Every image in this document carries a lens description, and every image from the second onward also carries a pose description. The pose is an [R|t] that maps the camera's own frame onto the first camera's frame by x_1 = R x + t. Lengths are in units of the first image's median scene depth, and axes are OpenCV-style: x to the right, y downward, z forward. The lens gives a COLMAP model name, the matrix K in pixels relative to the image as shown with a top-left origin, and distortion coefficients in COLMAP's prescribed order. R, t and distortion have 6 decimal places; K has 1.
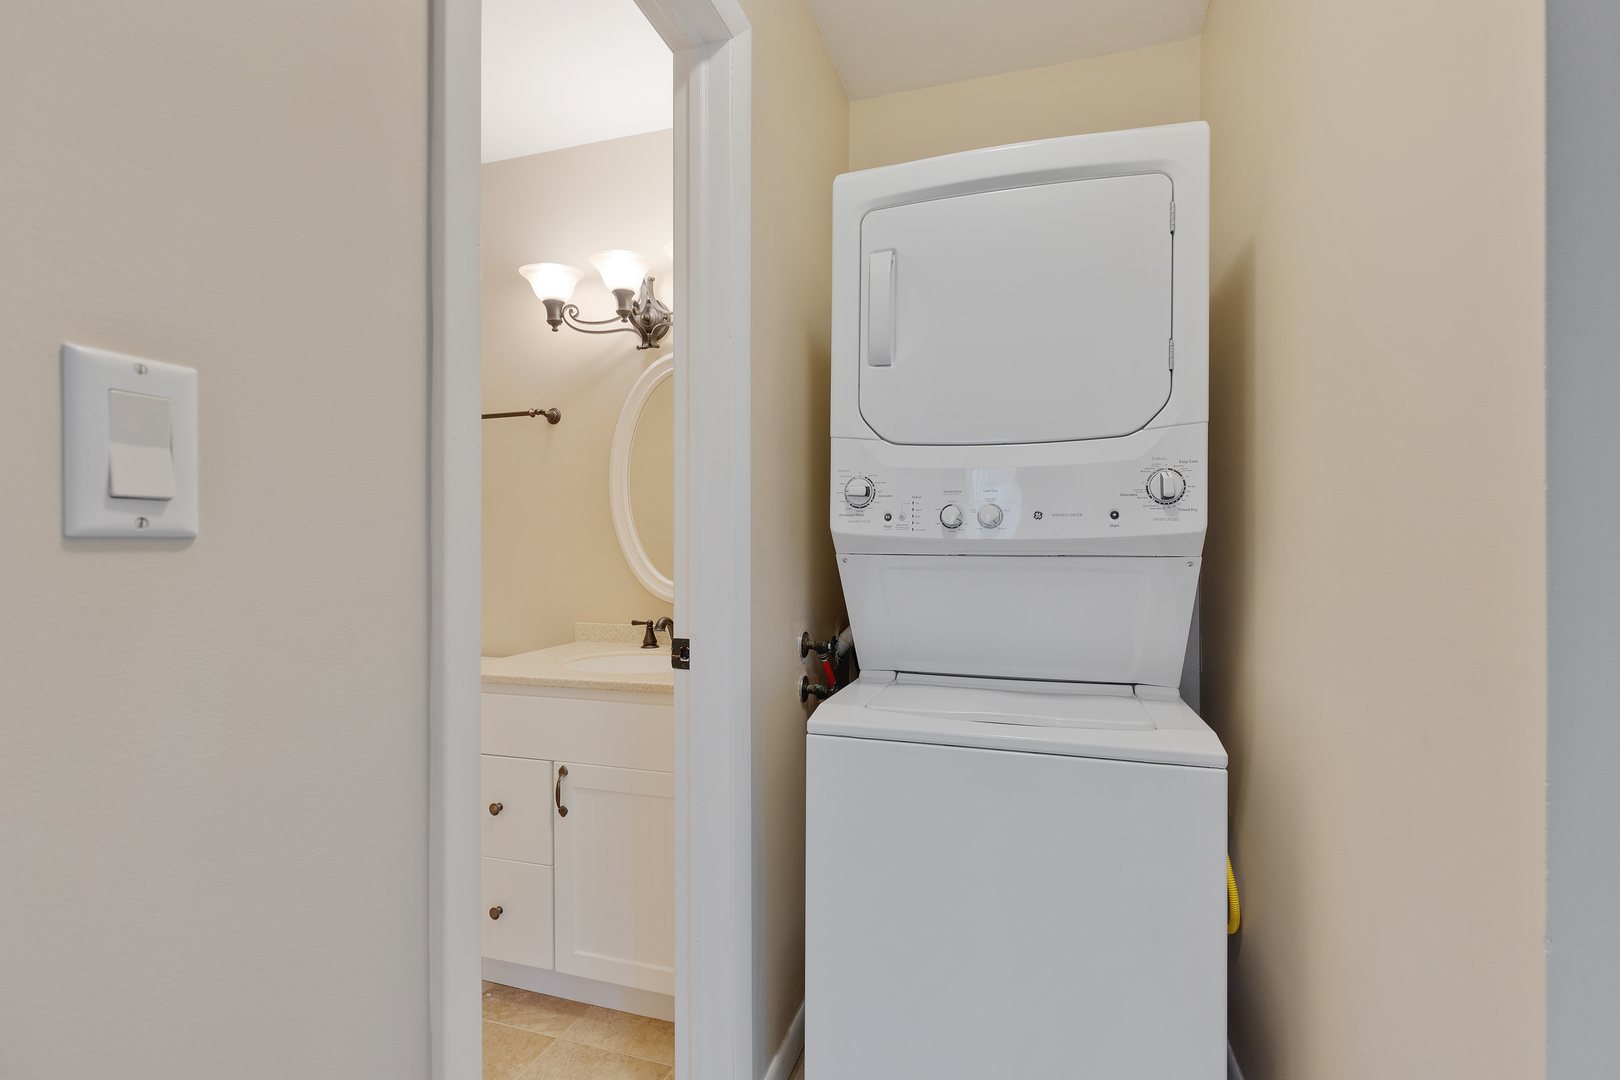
lens RADIAL K [[740.7, 0, 810.3], [0, 740.7, 533.2], [0, 0, 1]] dist [0.003506, -0.000217]
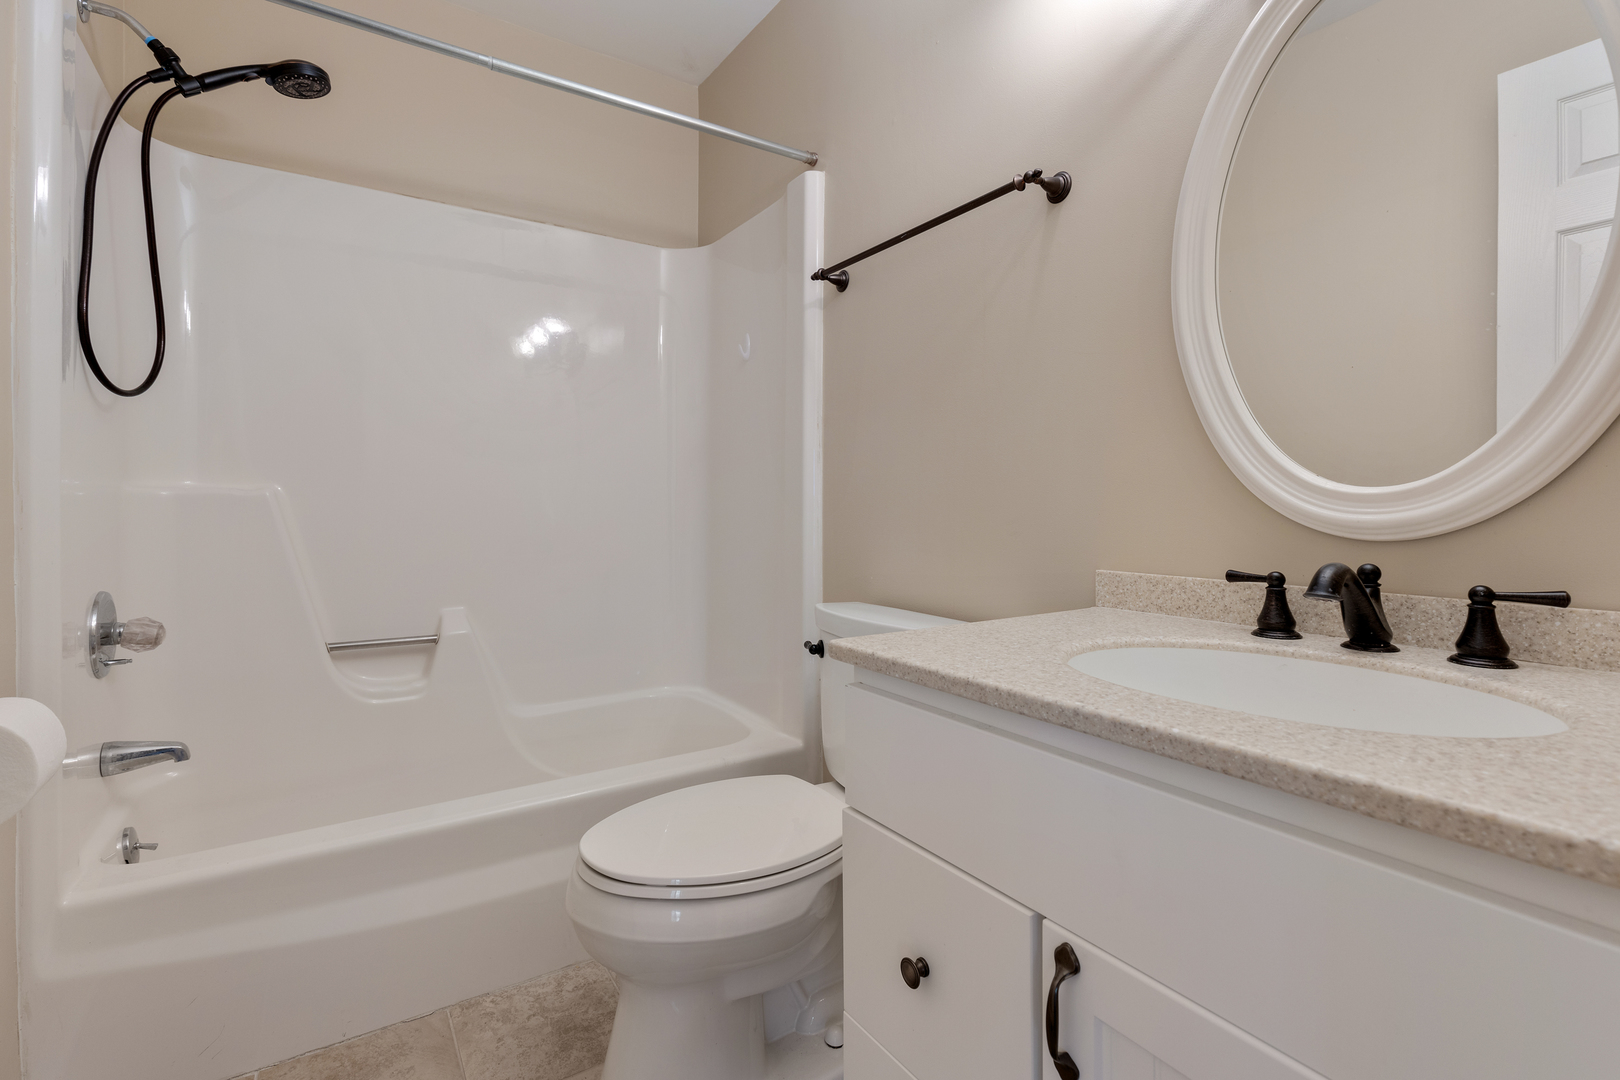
lens RADIAL K [[747.8, 0, 812.0], [0, 747.8, 503.2], [0, 0, 1]] dist [0.004635, -0.000029]
pose [[0.788407, 0.008800, -0.615091, -0.162123], [-0.002369, 0.999934, 0.011269, 0.073163], [0.615149, -0.007427, 0.788376, 0.495110]]
